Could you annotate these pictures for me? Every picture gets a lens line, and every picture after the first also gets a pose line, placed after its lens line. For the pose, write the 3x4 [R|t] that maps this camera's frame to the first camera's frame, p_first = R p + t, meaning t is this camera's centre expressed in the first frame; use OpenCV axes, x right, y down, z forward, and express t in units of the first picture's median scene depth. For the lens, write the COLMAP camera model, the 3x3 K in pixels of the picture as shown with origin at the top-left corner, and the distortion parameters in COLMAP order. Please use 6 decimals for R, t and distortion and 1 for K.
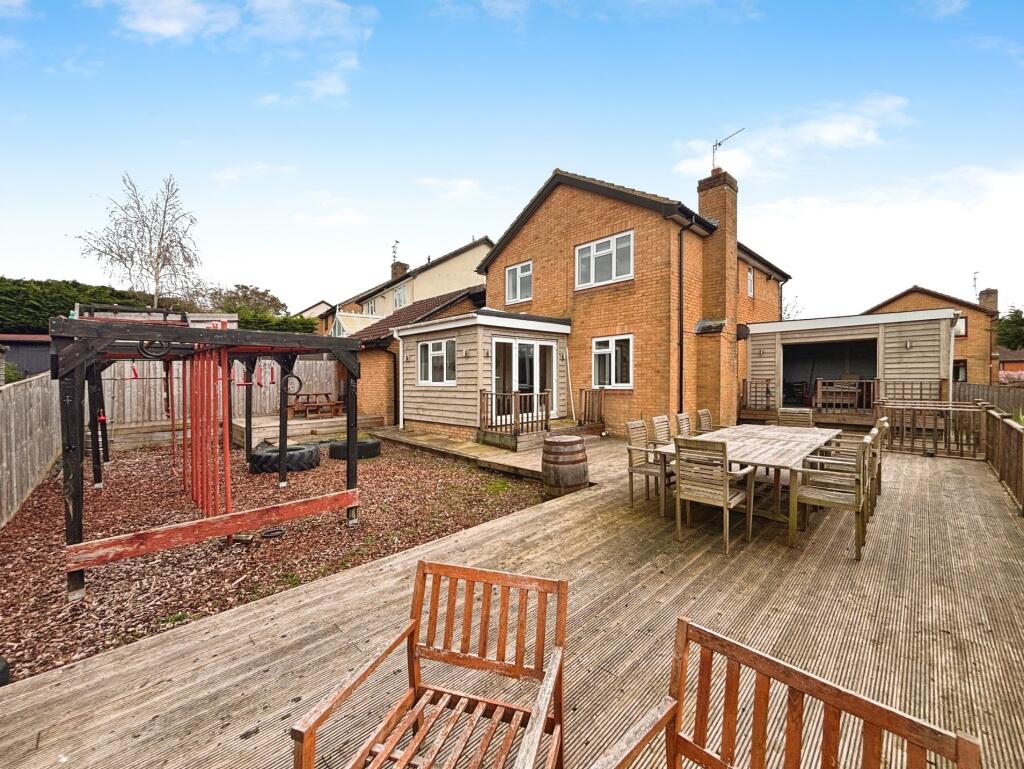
lens RADIAL K [[414.7, 0, 504.7], [0, 414.7, 377.8], [0, 0, 1]] dist [0.000129, -0.000742]
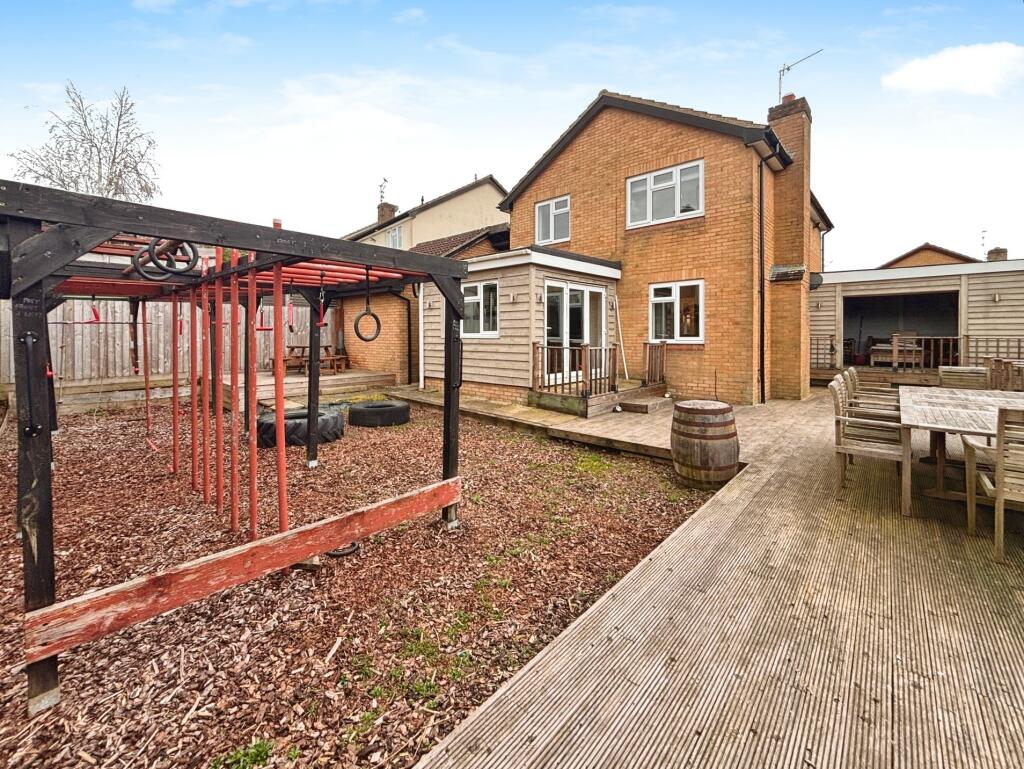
lens RADIAL K [[414.7, 0, 485.3], [0, 414.7, 338.8], [0, 0, 1]] dist [0.000129, -0.000742]
pose [[0.997860, 0.011762, 0.064323, -0.196436], [-0.012272, 0.999896, 0.007534, 0.015987], [-0.064228, -0.008307, 0.997901, 0.168435]]
